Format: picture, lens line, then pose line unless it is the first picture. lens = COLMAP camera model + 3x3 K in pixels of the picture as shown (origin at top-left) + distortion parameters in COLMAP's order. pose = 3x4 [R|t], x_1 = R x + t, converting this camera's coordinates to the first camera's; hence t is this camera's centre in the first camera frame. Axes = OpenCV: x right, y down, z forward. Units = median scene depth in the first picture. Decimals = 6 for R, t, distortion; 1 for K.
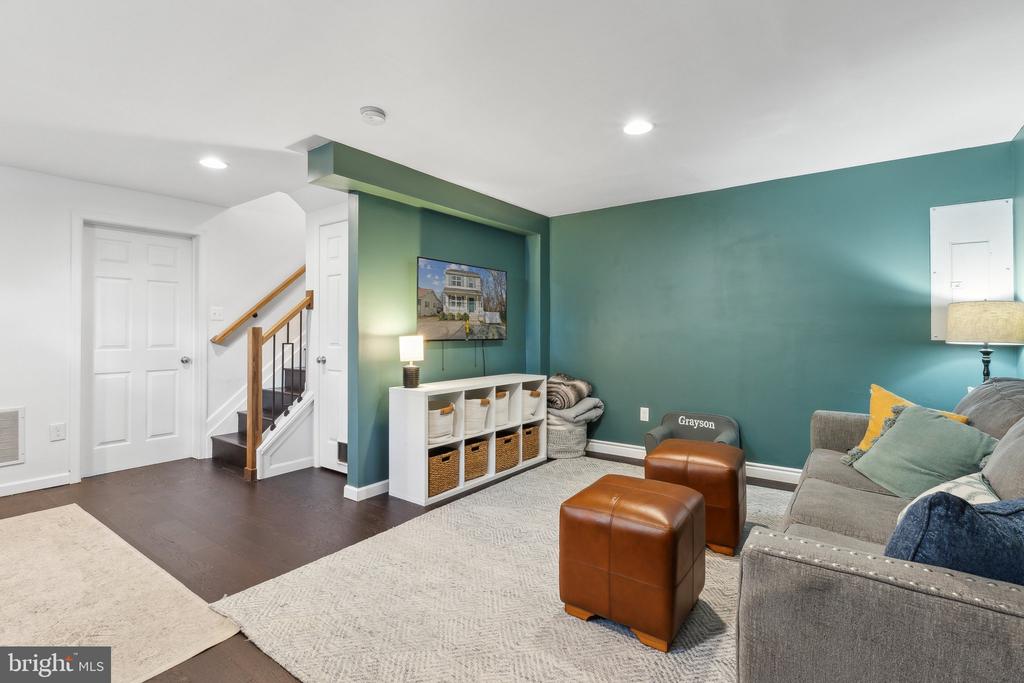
lens RADIAL K [[479.8, 0, 509.8], [0, 479.8, 331.8], [0, 0, 1]] dist [-0.001391, -0.000233]
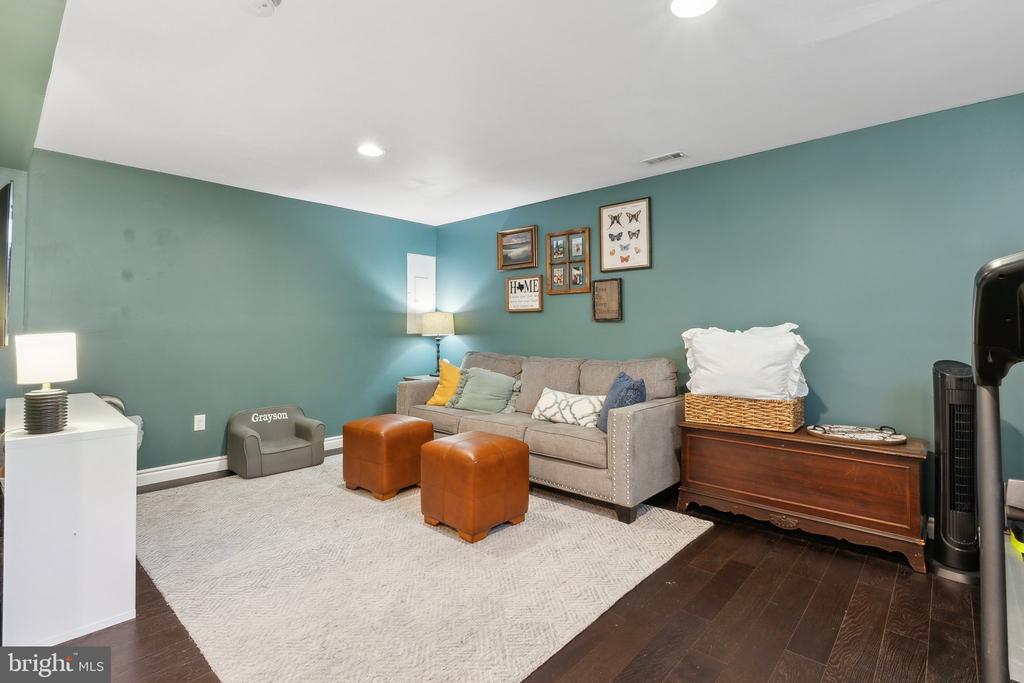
lens RADIAL K [[479.8, 0, 509.8], [0, 479.8, 331.8], [0, 0, 1]] dist [-0.001391, -0.000233]
pose [[0.110686, -0.004776, 0.993844, -0.723532], [-0.000503, 0.999988, 0.004862, 0.002475], [-0.993855, -0.001038, 0.110682, 0.469287]]
